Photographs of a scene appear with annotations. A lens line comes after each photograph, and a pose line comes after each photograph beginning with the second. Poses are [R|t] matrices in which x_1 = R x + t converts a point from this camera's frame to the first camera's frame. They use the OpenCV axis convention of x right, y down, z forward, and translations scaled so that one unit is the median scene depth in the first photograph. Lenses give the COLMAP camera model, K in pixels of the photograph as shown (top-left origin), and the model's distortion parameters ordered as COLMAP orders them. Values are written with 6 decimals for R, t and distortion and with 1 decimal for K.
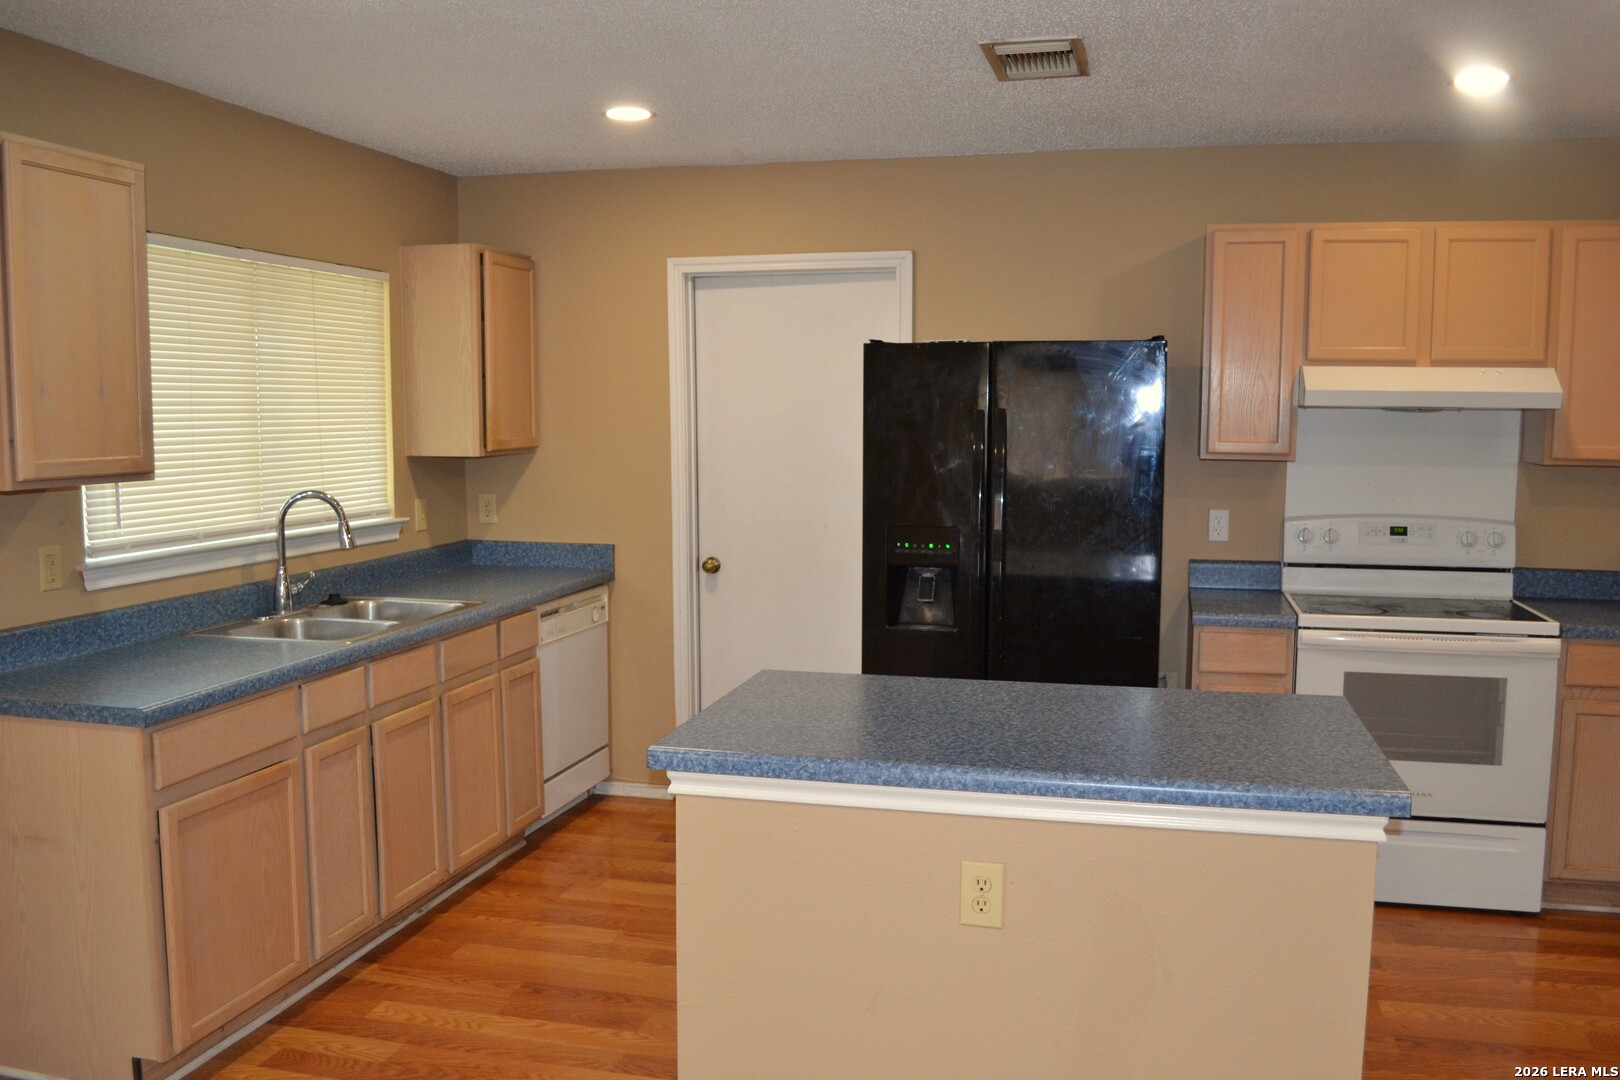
lens RADIAL K [[1386.4, 0, 810.0], [0, 1386.4, 540.0], [0, 0, 1]] dist [-0.048553, -0.005333]
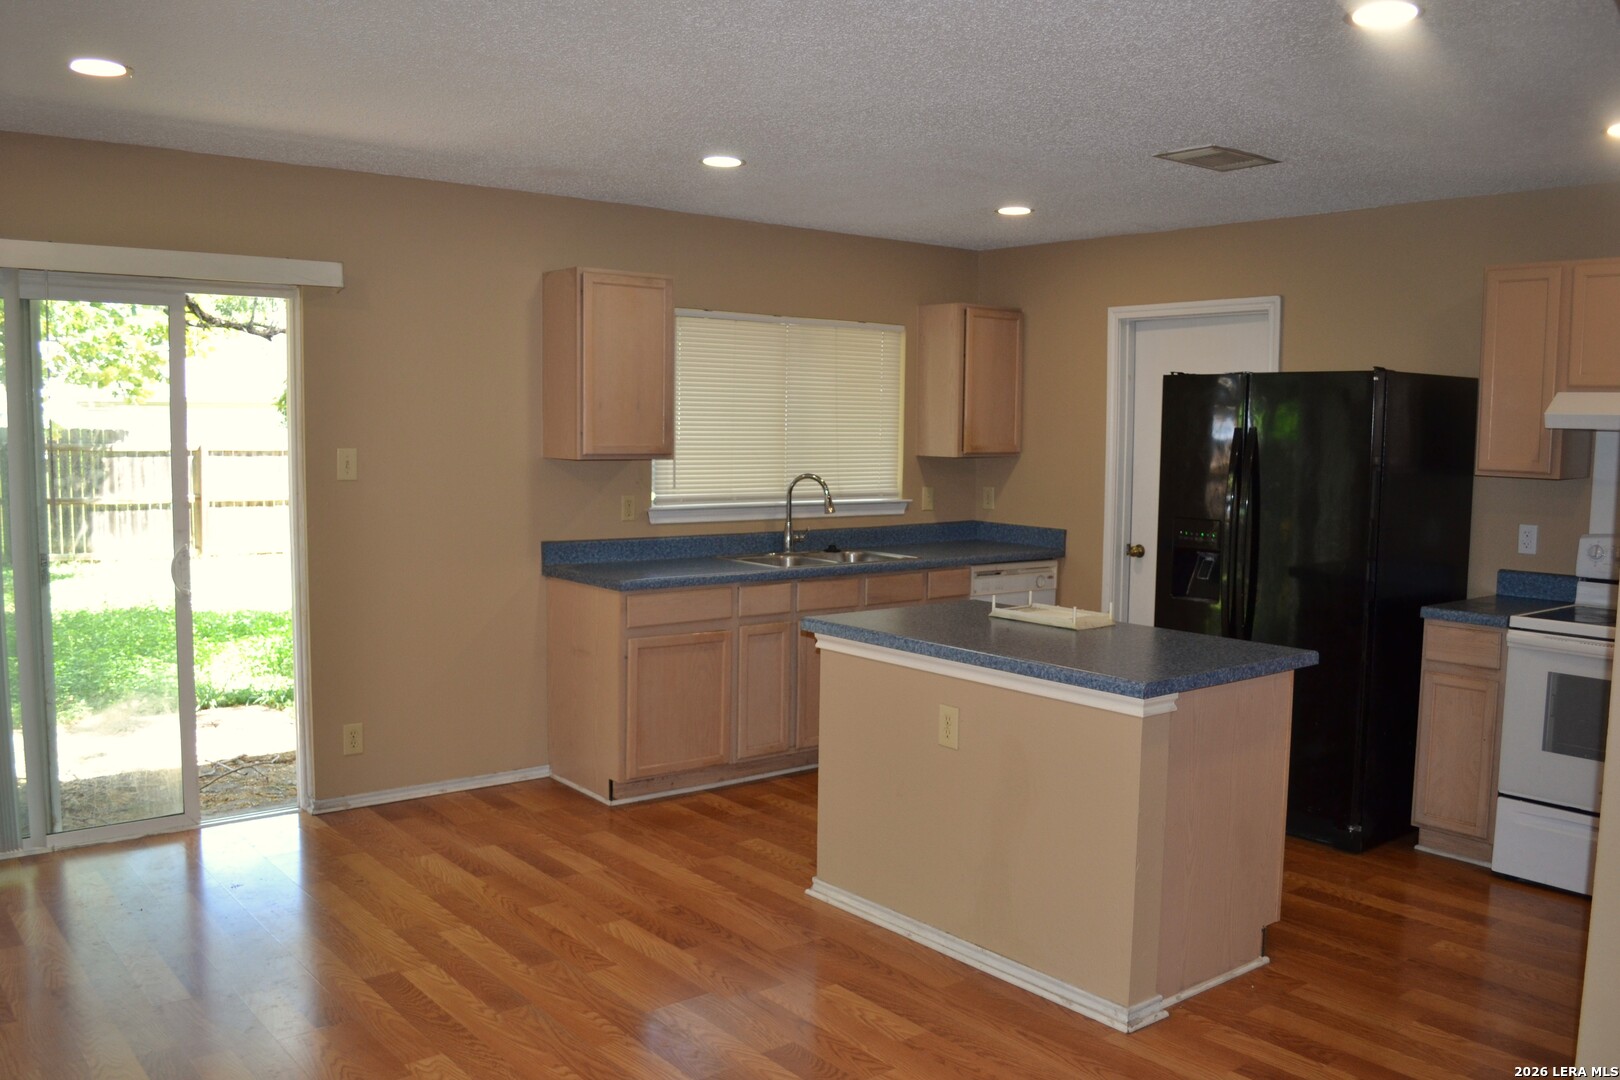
lens RADIAL K [[1378.6, 0, 810.0], [0, 1378.6, 540.0], [0, 0, 1]] dist [-0.014553, -0.004705]
pose [[0.803387, 0.062893, -0.592126, 0.539311], [-0.071346, 0.997410, 0.009140, 0.022877], [0.591167, 0.034903, 0.805794, -0.222005]]
